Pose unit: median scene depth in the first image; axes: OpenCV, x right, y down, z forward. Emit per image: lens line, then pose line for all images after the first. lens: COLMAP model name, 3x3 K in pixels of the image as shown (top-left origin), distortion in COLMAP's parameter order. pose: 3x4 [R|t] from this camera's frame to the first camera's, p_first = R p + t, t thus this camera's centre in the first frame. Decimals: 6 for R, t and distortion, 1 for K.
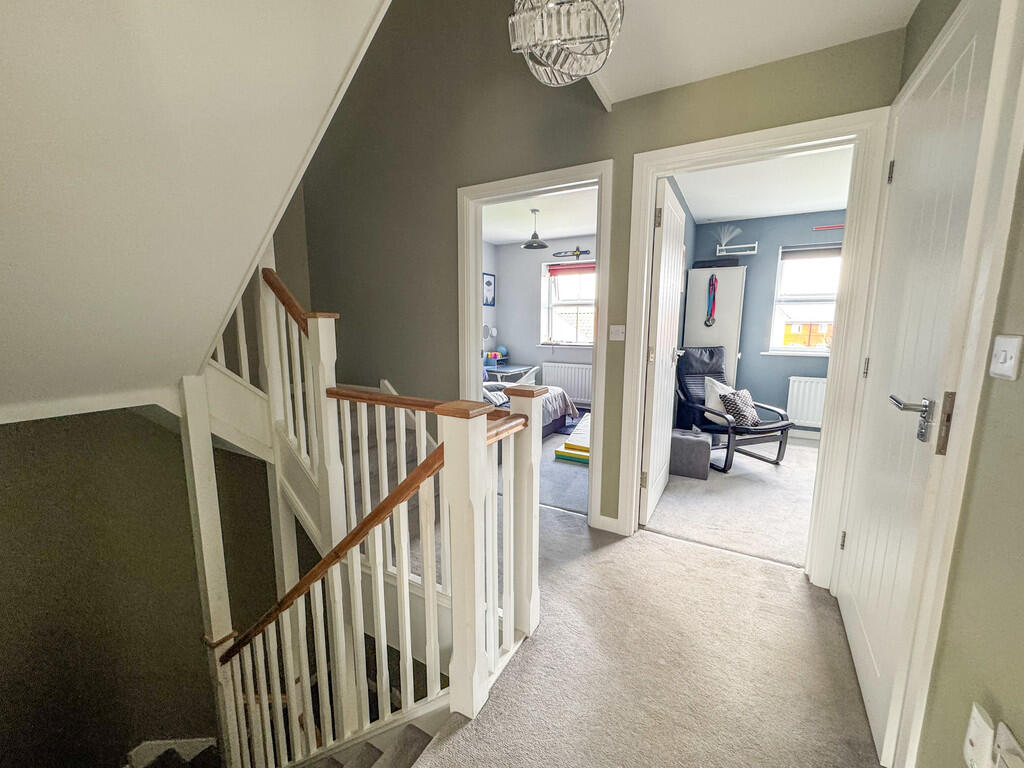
lens RADIAL K [[411.3, 0, 510.4], [0, 411.3, 384.0], [0, 0, 1]] dist [-0.001665, -0.000075]
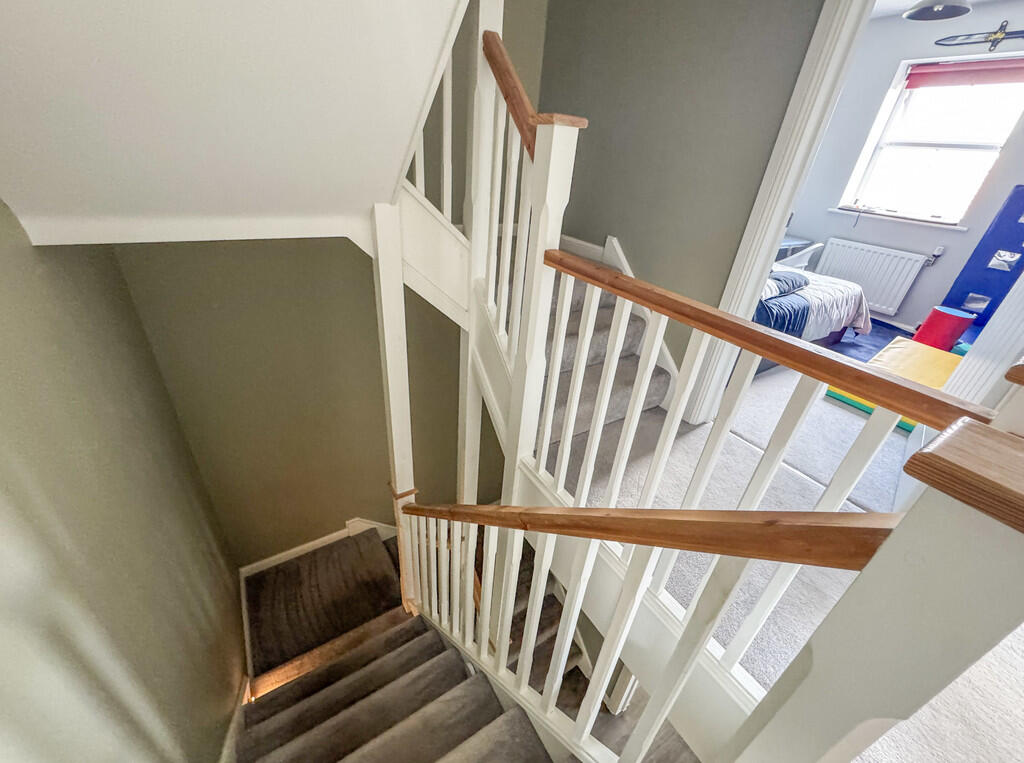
lens RADIAL K [[411.3, 0, 513.0], [0, 411.3, 381.9], [0, 0, 1]] dist [-0.001665, -0.000075]
pose [[0.884934, 0.288822, -0.365340, -0.180634], [-0.144461, 0.916010, 0.374242, -0.032133], [0.442745, -0.278403, 0.852332, 0.336019]]
